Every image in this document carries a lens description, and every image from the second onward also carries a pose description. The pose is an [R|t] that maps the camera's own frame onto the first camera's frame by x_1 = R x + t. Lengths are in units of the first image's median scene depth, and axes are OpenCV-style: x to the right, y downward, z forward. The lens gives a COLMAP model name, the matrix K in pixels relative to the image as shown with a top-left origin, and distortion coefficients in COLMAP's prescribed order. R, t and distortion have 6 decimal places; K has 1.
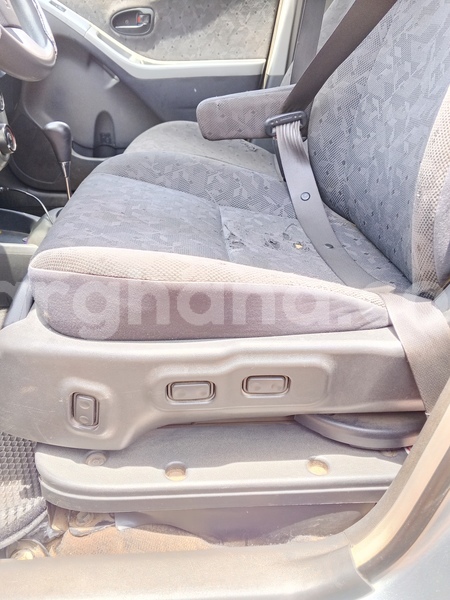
lens RADIAL K [[511.4, 0, 224.9], [0, 511.4, 299.9], [0, 0, 1]] dist [0.020054, -0.009571]
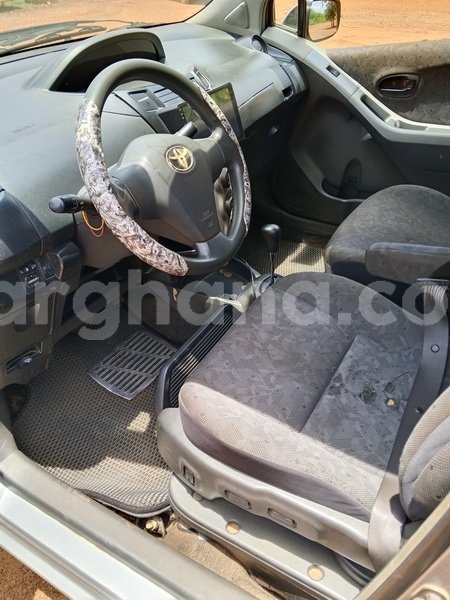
lens RADIAL K [[511.4, 0, 225.2], [0, 511.4, 300.1], [0, 0, 1]] dist [0.020054, -0.009571]
pose [[0.810086, 0.302127, -0.502474, 0.202988], [-0.201470, 0.948265, 0.245363, -0.311197], [0.550609, -0.097532, 0.829046, -0.126069]]
